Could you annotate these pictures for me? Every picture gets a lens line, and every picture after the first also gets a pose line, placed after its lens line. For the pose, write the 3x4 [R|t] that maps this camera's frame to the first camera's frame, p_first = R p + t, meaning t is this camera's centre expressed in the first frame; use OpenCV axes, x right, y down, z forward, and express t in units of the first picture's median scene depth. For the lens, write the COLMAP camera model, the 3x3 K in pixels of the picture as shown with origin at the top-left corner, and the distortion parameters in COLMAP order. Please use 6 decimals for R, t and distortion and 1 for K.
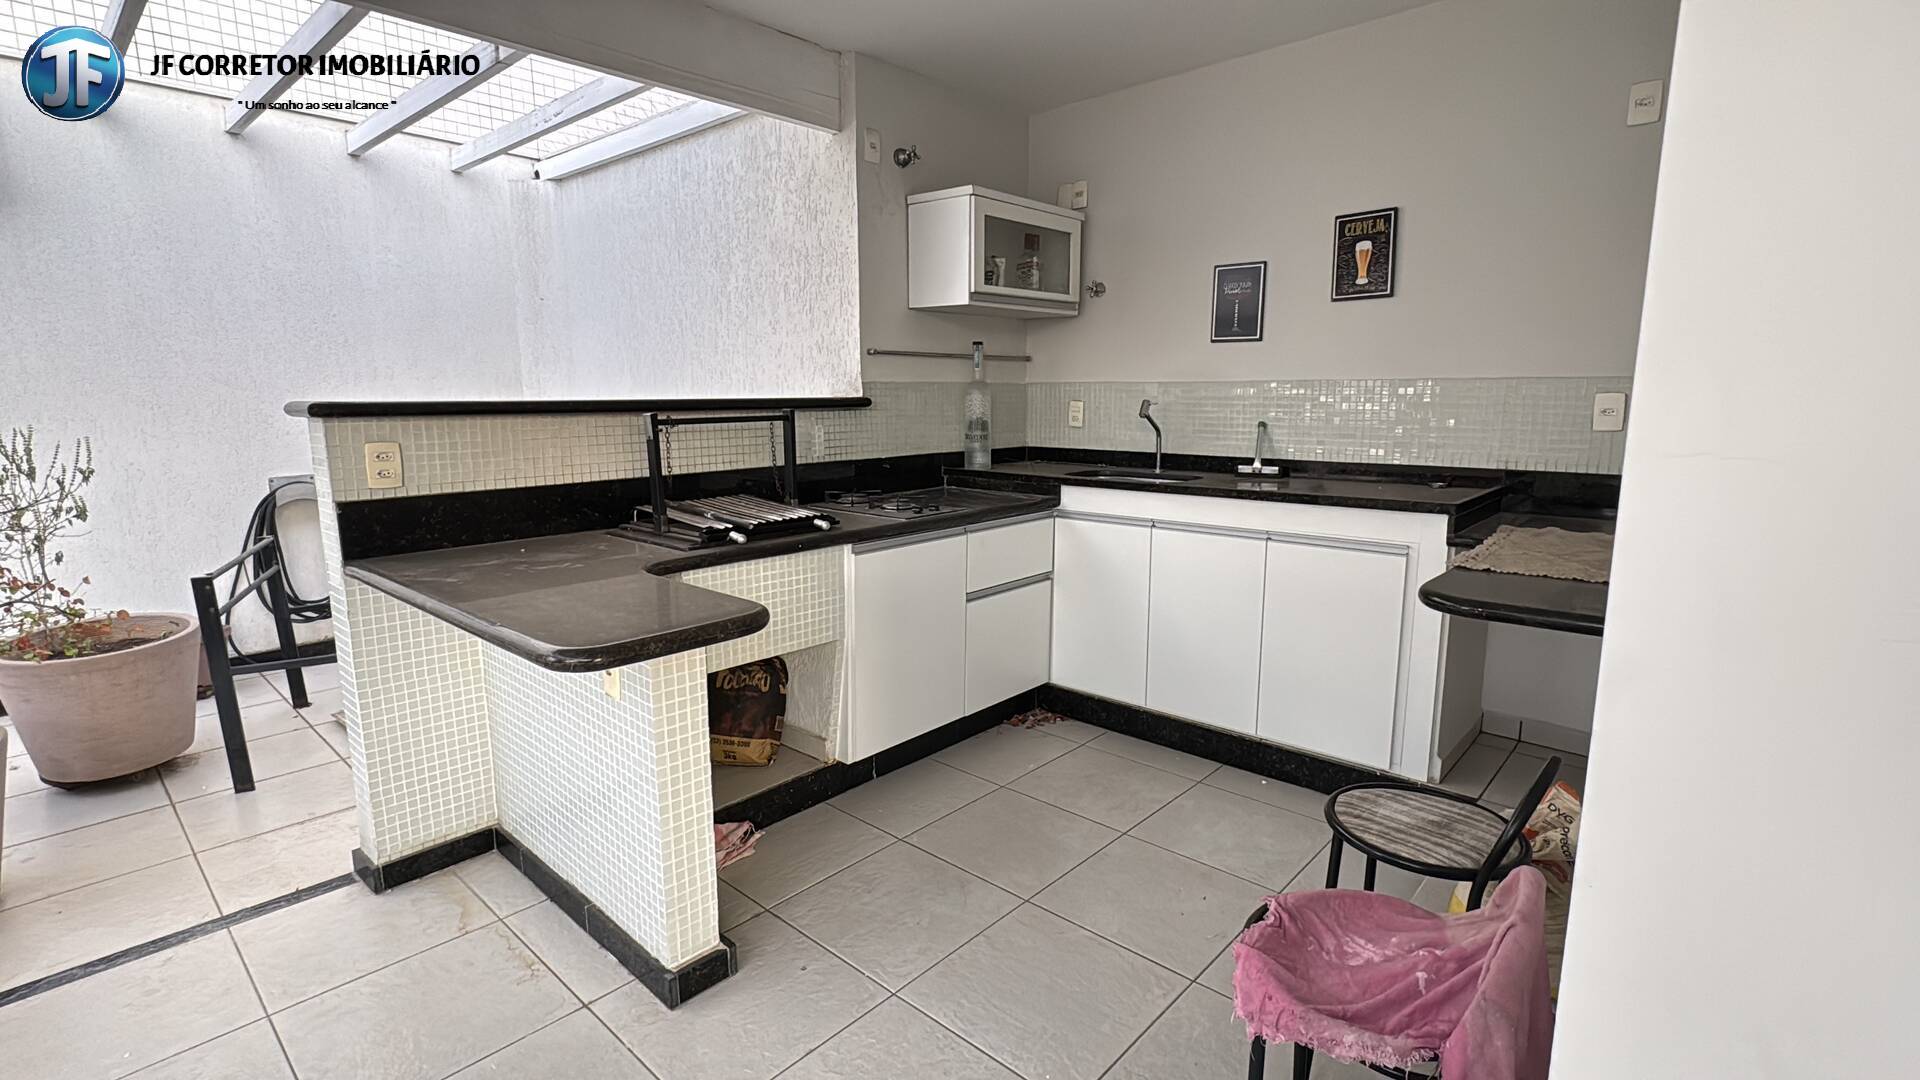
lens RADIAL K [[874.6, 0, 958.8], [0, 874.6, 539.8], [0, 0, 1]] dist [-0.002609, 0.000179]
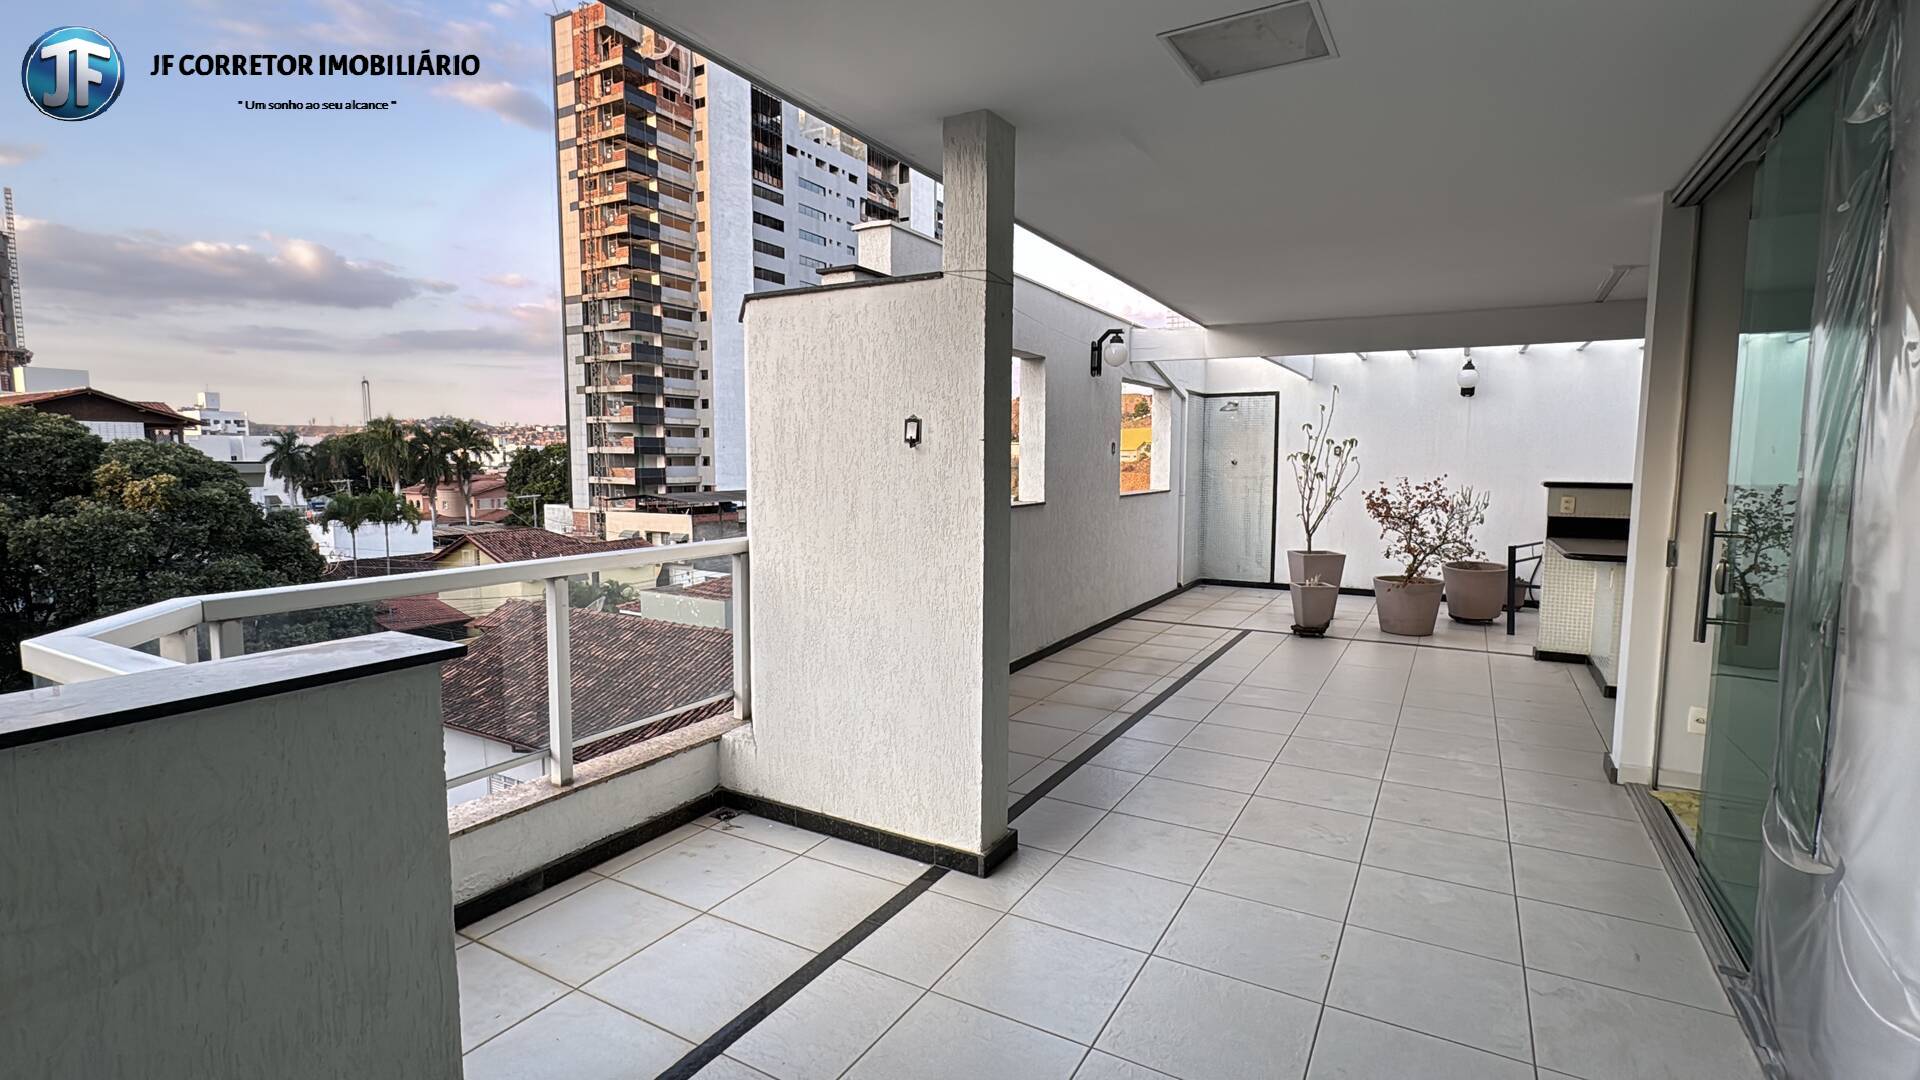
lens RADIAL K [[874.6, 0, 958.8], [0, 874.6, 539.8], [0, 0, 1]] dist [-0.002609, 0.000179]
pose [[0.214375, 0.096052, -0.972017, 1.172671], [-0.167273, 0.984062, 0.060351, 0.128962], [0.962322, 0.149655, 0.227025, -1.057128]]
